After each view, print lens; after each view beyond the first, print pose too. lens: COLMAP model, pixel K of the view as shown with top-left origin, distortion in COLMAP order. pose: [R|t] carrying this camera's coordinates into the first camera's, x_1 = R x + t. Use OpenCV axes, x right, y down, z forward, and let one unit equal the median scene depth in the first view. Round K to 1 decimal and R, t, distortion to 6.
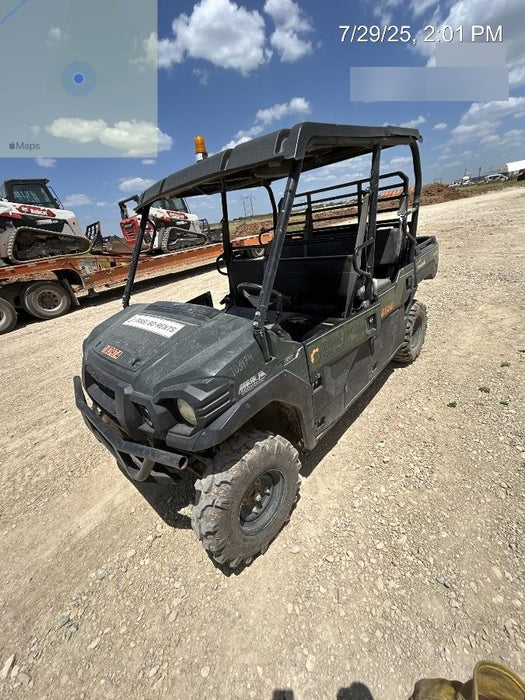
lens RADIAL K [[282.7, 0, 262.7], [0, 282.7, 348.3], [0, 0, 1]] dist [0.002739, -0.000848]
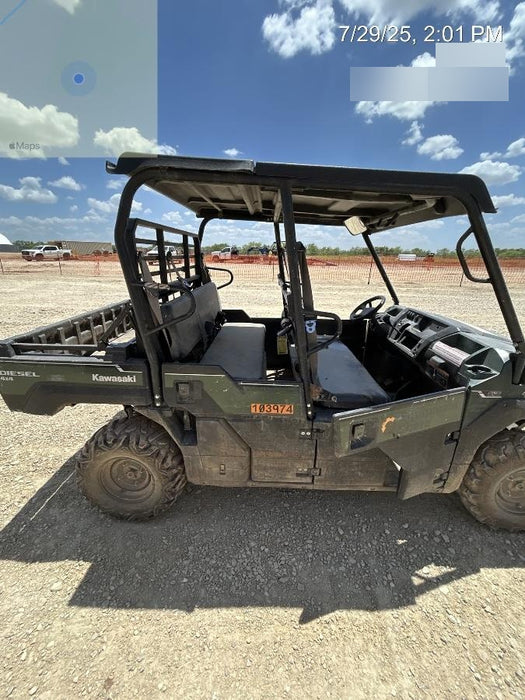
lens RADIAL K [[282.7, 0, 263.3], [0, 282.7, 347.8], [0, 0, 1]] dist [0.002739, -0.000848]
pose [[-0.662219, -0.094569, 0.743319, -0.528224], [0.392652, 0.801100, 0.451733, -0.631299], [-0.638193, 0.591012, -0.493371, 1.553411]]
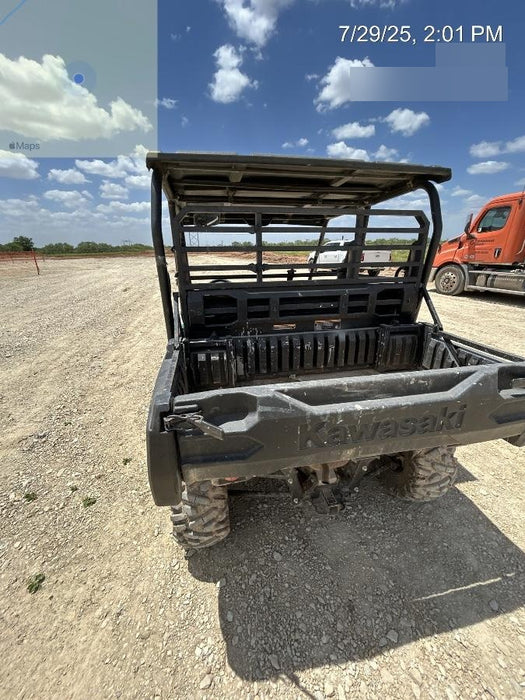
lens RADIAL K [[282.7, 0, 262.8], [0, 282.7, 348.1], [0, 0, 1]] dist [0.002739, -0.000848]
pose [[-0.568580, 0.419600, -0.707568, 0.876272], [-0.249643, 0.731557, 0.634431, -0.777225], [0.783834, 0.537364, -0.311198, 1.378519]]
